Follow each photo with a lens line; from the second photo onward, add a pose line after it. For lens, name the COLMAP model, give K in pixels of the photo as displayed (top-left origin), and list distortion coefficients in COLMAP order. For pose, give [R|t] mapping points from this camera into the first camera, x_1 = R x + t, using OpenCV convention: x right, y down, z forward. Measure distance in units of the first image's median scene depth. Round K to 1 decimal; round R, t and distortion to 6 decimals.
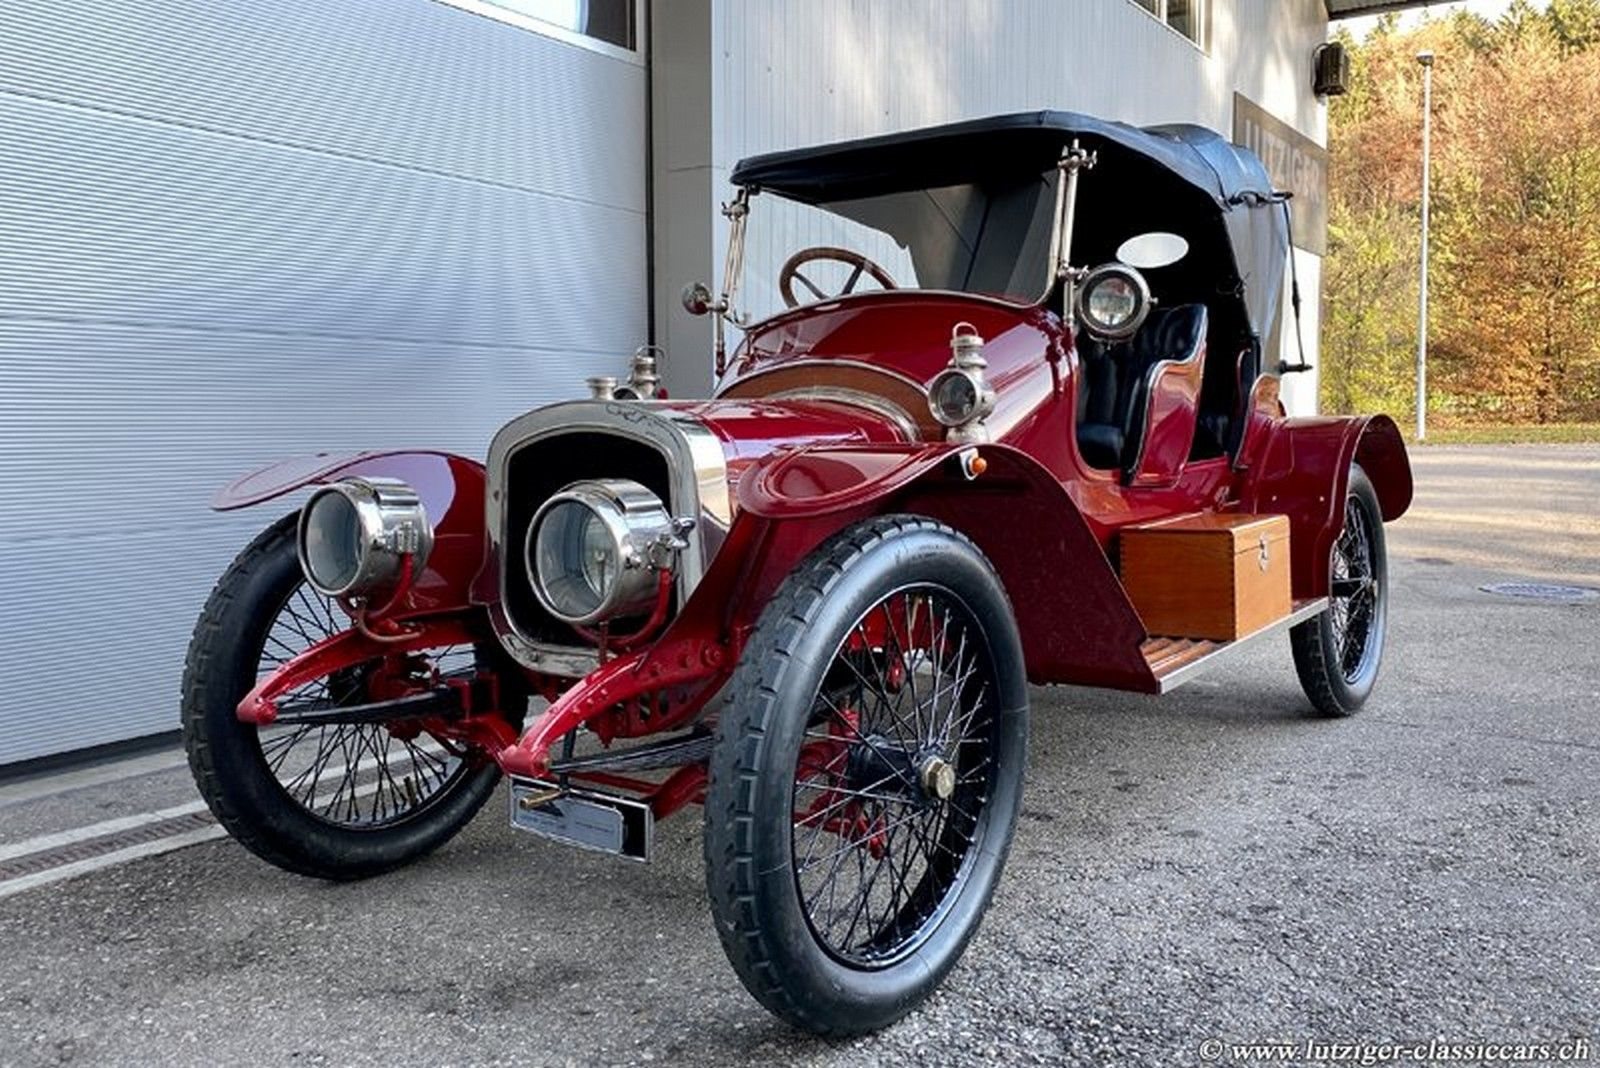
lens RADIAL K [[1381.5, 0, 834.3], [0, 1381.5, 473.9], [0, 0, 1]] dist [0.057057, -0.106645]
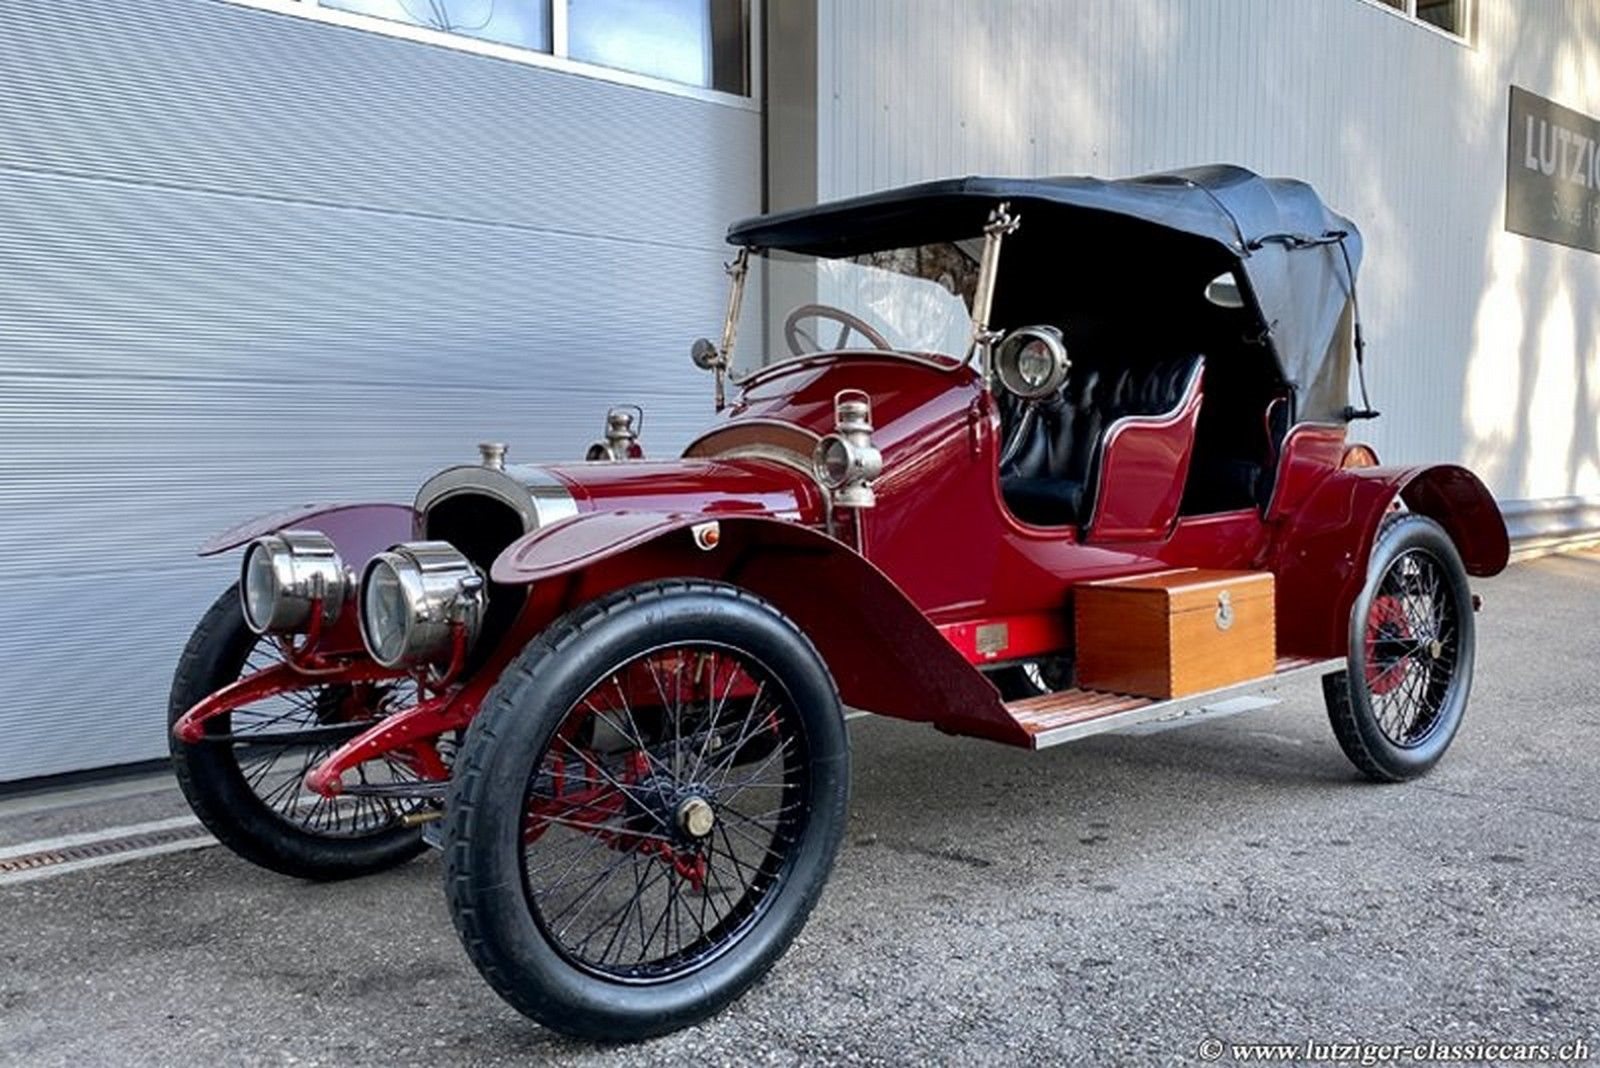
lens RADIAL K [[1458.4, 0, 889.7], [0, 1458.4, 527.6], [0, 0, 1]] dist [0.096098, -0.202308]
pose [[0.979762, 0.016064, -0.199520, 0.312830], [-0.011268, 0.999620, 0.025150, -0.029665], [0.199848, -0.022392, 0.979571, -0.076560]]
